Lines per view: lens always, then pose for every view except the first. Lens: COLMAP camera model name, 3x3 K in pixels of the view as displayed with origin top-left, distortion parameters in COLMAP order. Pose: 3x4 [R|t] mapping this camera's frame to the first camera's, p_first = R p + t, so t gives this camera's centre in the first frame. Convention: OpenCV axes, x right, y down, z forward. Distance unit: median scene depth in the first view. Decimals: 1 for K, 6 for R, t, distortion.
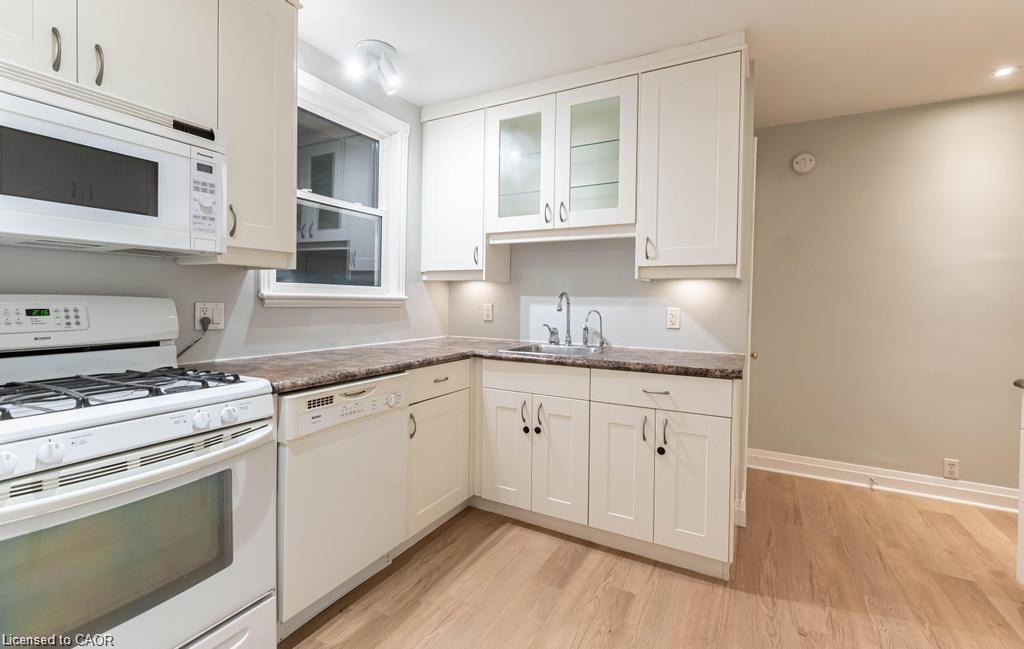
lens RADIAL K [[439.6, 0, 513.3], [0, 439.6, 302.5], [0, 0, 1]] dist [-0.000423, 0.000047]
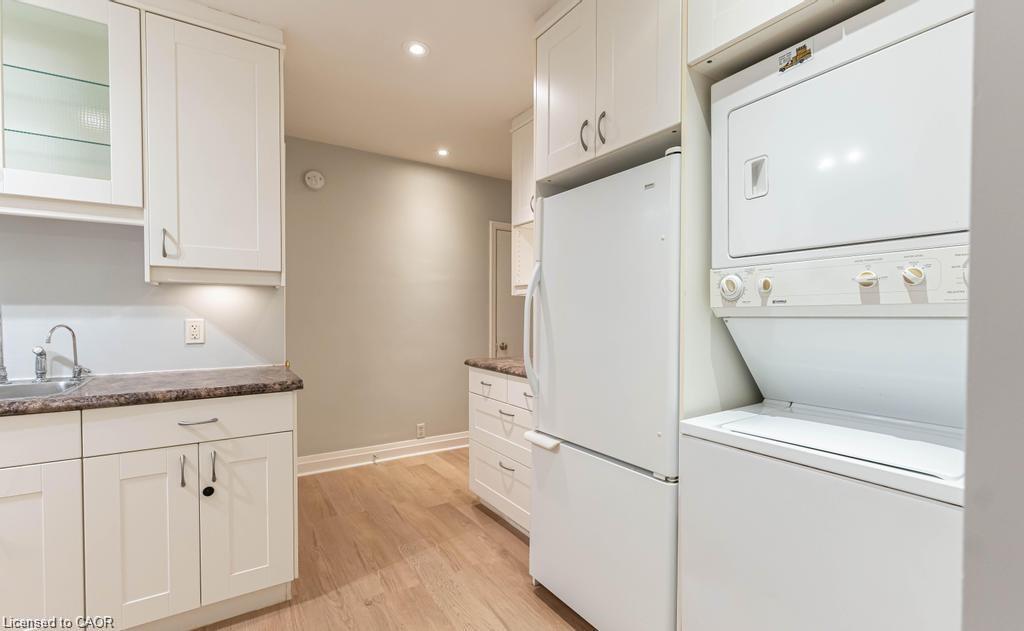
lens RADIAL K [[454.3, 0, 512.0], [0, 454.3, 315.5], [0, 0, 1]] dist [0.000600, -0.000180]
pose [[0.475590, -0.017276, 0.879497, -0.130879], [0.008674, 0.999851, 0.014949, -0.001538], [-0.879624, 0.000519, 0.475669, 0.084549]]
